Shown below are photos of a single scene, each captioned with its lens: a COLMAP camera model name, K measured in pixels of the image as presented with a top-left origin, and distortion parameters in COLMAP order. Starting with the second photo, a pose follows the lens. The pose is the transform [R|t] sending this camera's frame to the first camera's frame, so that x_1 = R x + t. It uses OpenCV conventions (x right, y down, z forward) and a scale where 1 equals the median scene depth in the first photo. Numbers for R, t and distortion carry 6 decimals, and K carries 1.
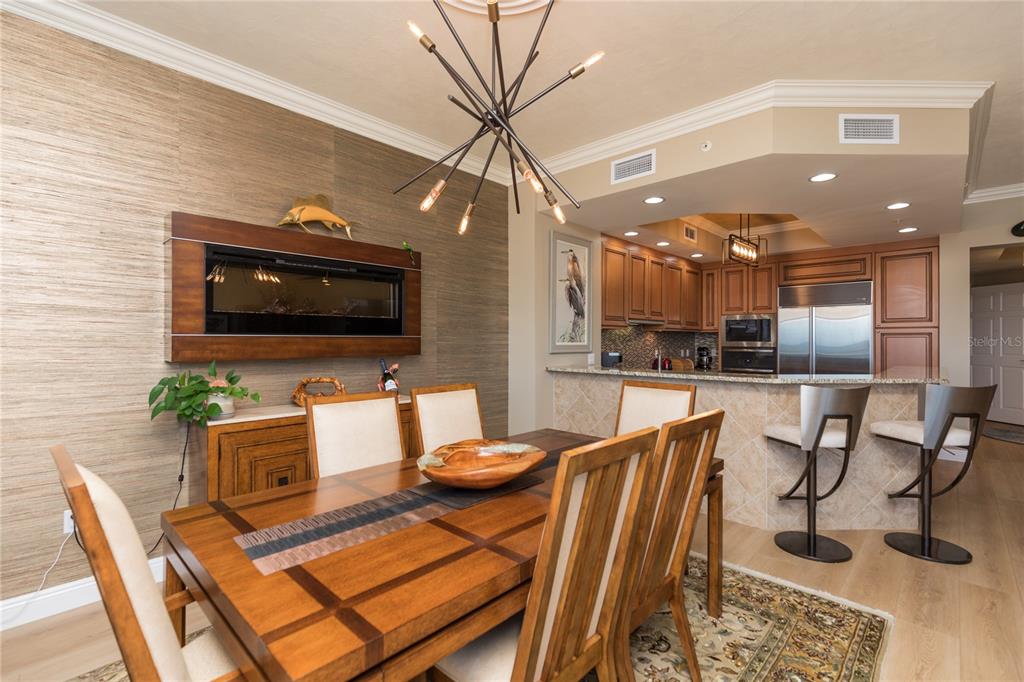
lens RADIAL K [[464.8, 0, 517.1], [0, 464.8, 337.0], [0, 0, 1]] dist [0.003939, 0.000290]
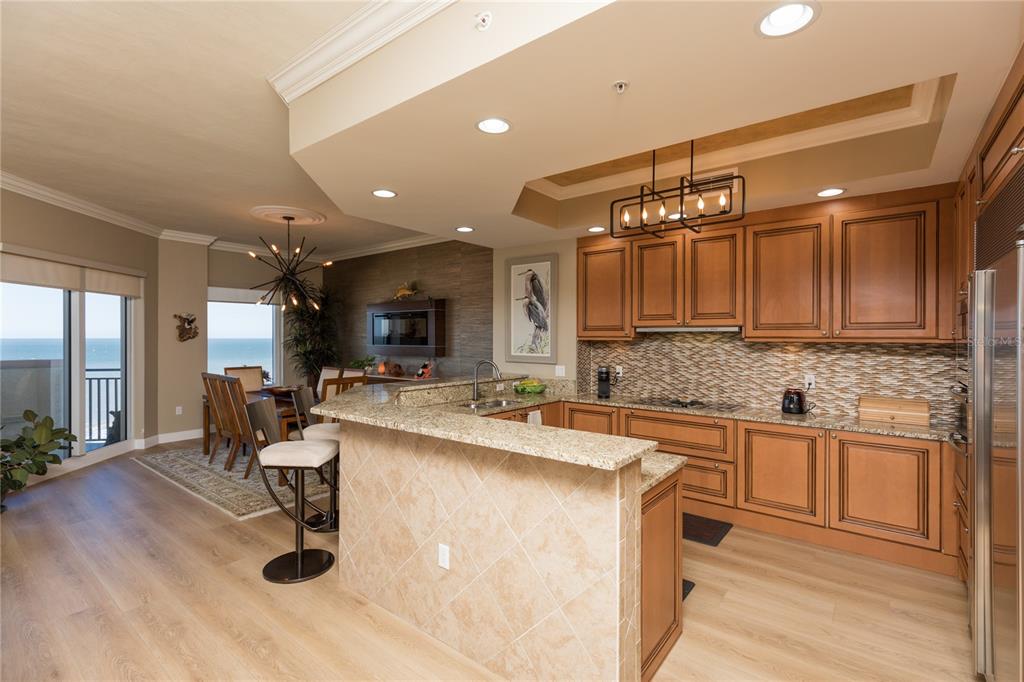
lens RADIAL K [[464.8, 0, 518.6], [0, 464.8, 344.7], [0, 0, 1]] dist [0.003939, 0.000290]
pose [[0.102701, 0.006428, -0.994691, 1.006836], [-0.002988, 0.999977, 0.006153, -0.013097], [0.994708, 0.002340, 0.102718, 0.713931]]
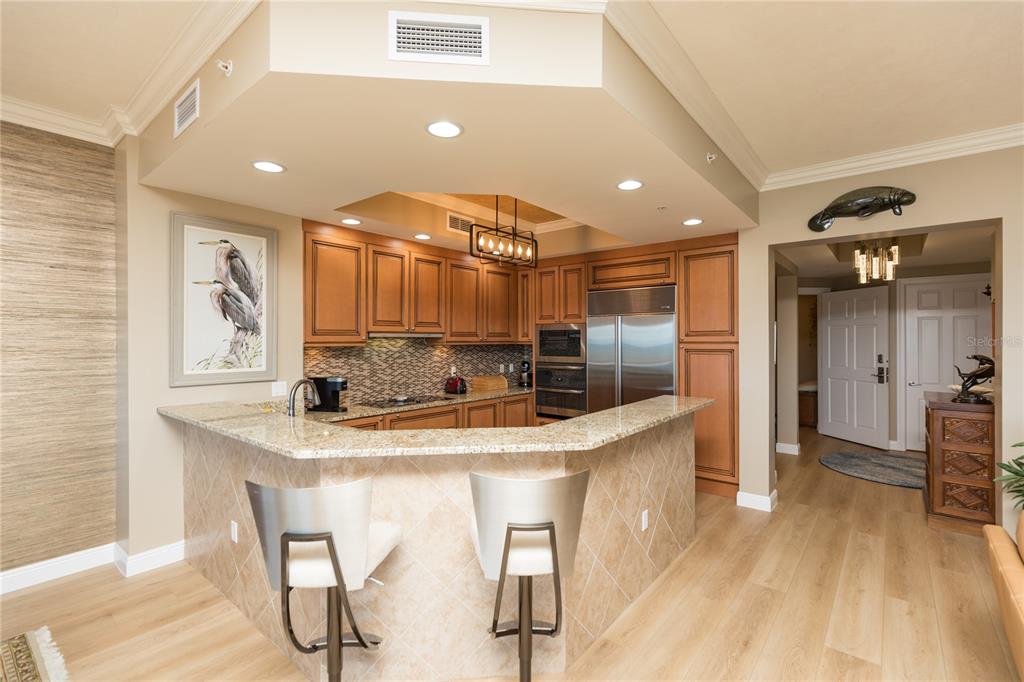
lens RADIAL K [[464.8, 0, 515.6], [0, 464.8, 337.3], [0, 0, 1]] dist [0.003939, 0.000290]
pose [[0.997275, -0.003171, 0.073707, 0.424711], [0.003130, 0.999995, 0.000665, -0.030275], [-0.073709, -0.000432, 0.997280, 0.204732]]
